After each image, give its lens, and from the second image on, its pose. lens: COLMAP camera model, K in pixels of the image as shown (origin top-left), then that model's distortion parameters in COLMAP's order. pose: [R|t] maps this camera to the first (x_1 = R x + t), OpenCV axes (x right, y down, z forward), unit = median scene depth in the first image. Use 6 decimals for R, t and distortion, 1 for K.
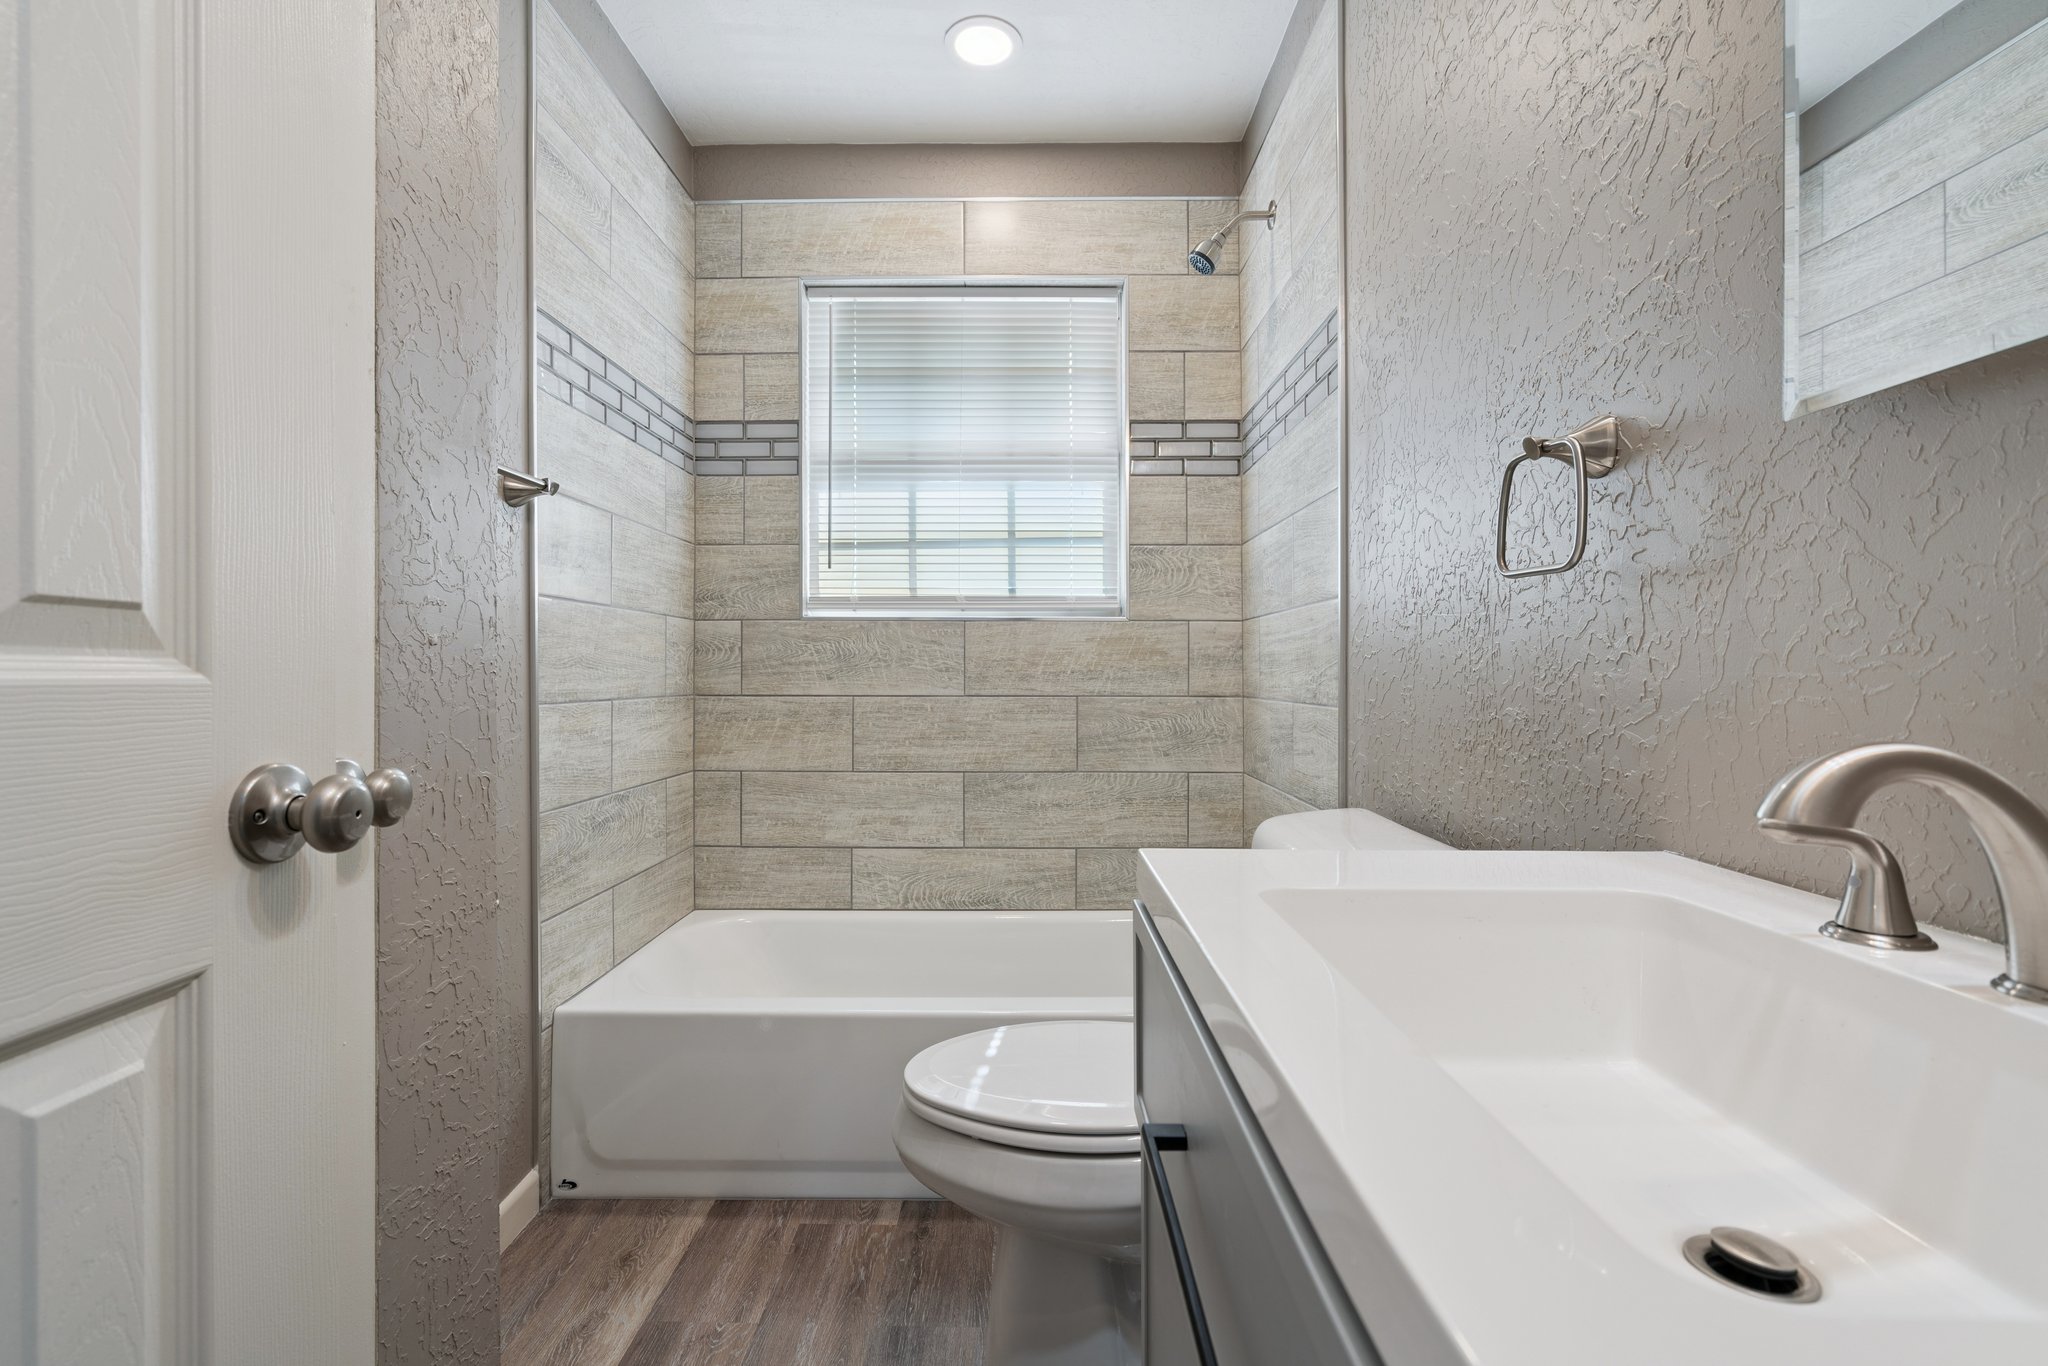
lens RADIAL K [[923.9, 0, 1013.9], [0, 923.9, 670.9], [0, 0, 1]] dist [-0.004063, 0.000729]
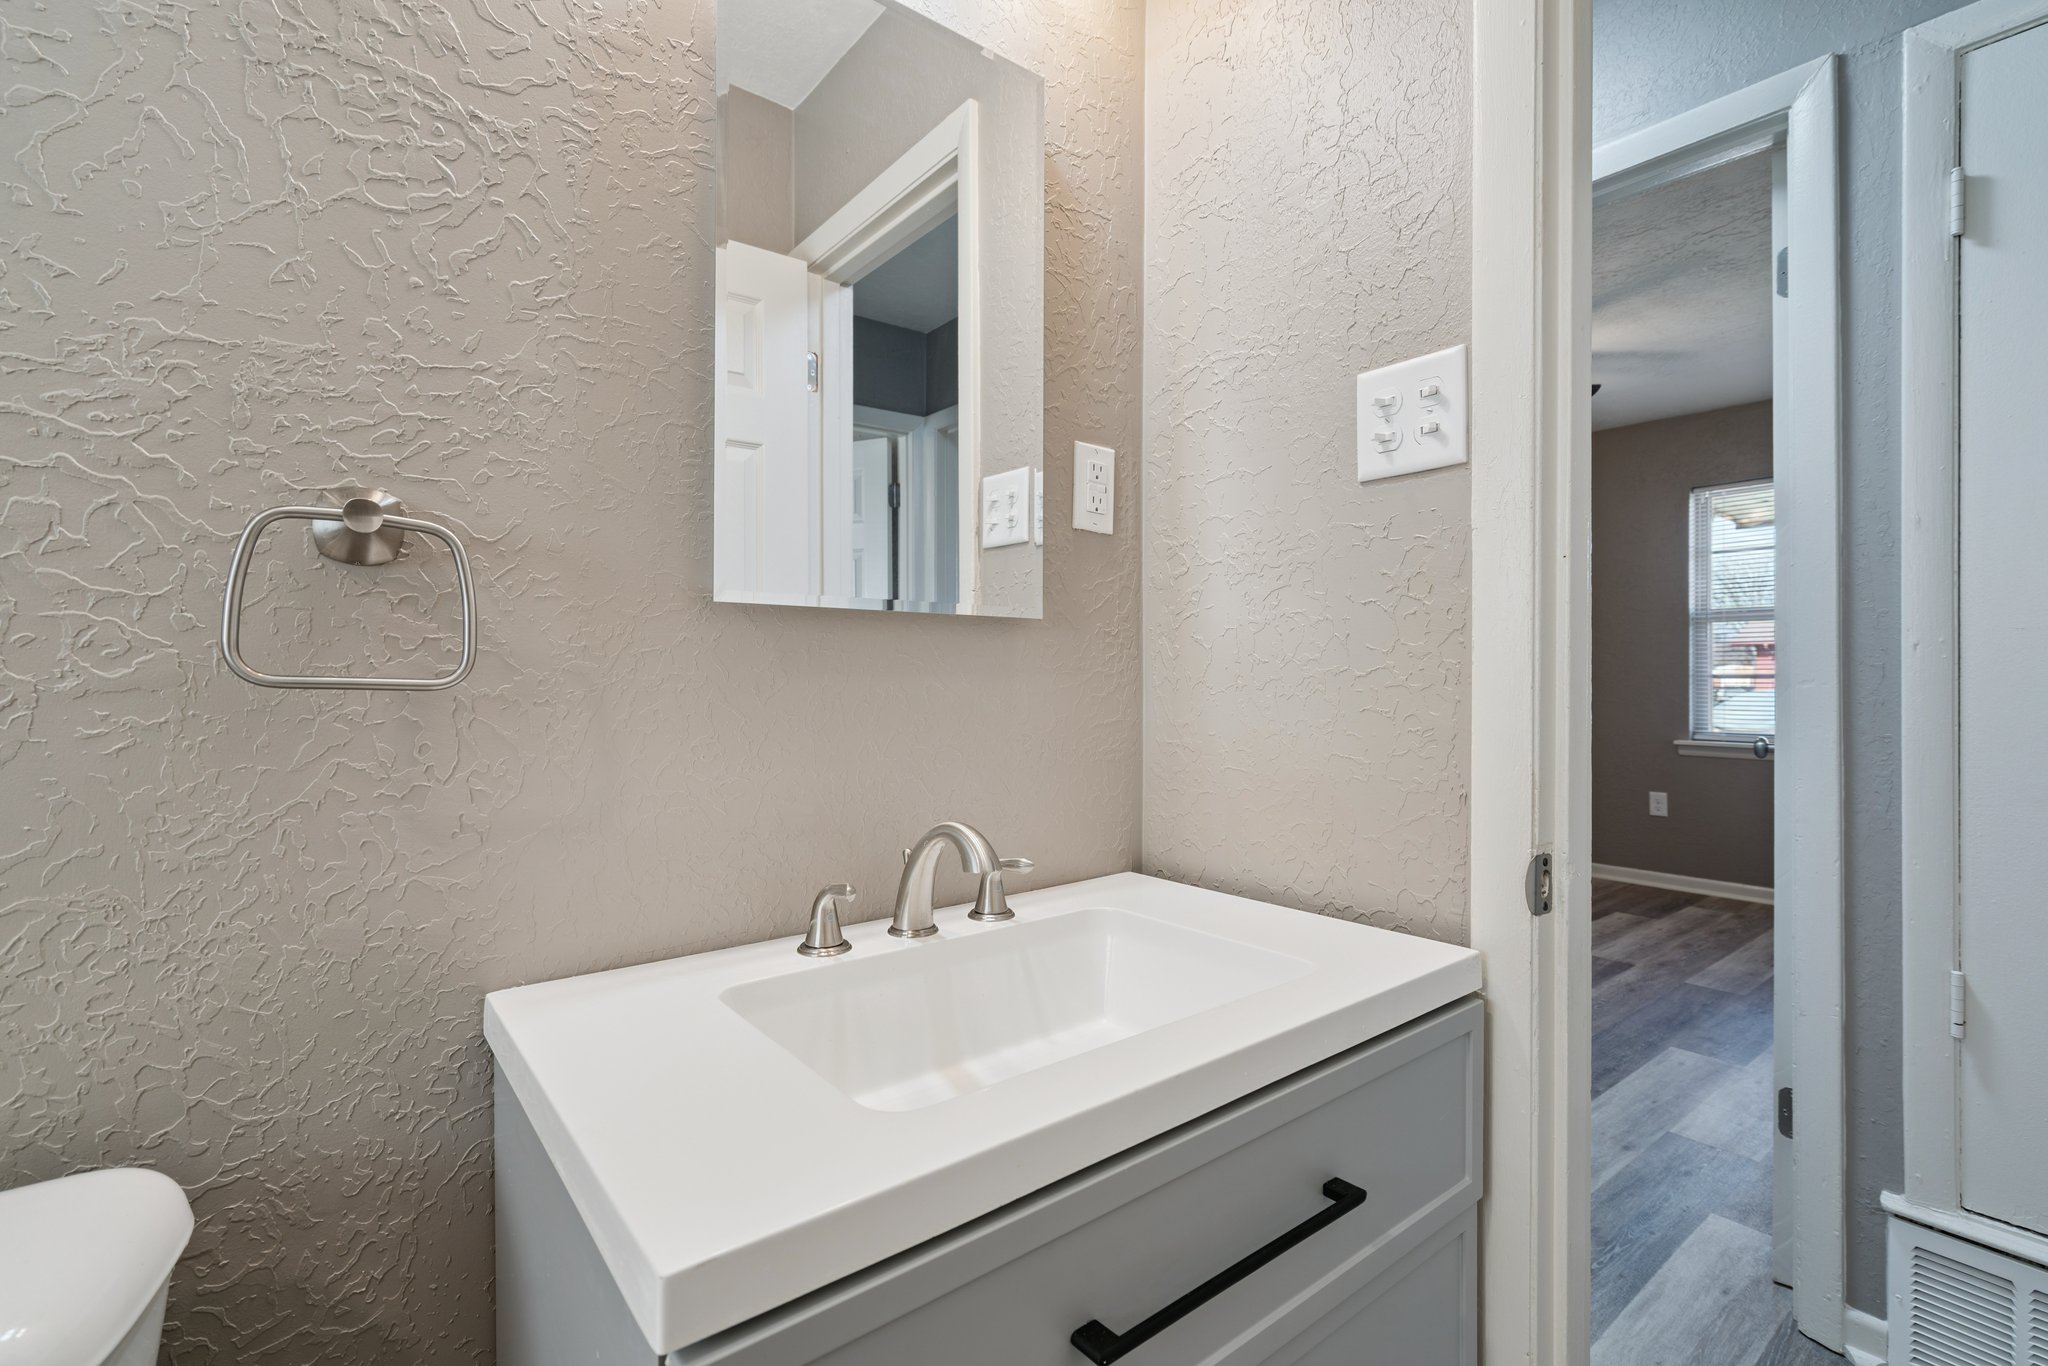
lens RADIAL K [[923.9, 0, 1013.9], [0, 923.9, 670.9], [0, 0, 1]] dist [-0.004063, 0.000729]
pose [[-0.638266, 0.004193, 0.769804, -0.360480], [-0.000822, 0.999981, -0.006128, -0.124754], [-0.769815, -0.004544, -0.638251, 1.159725]]
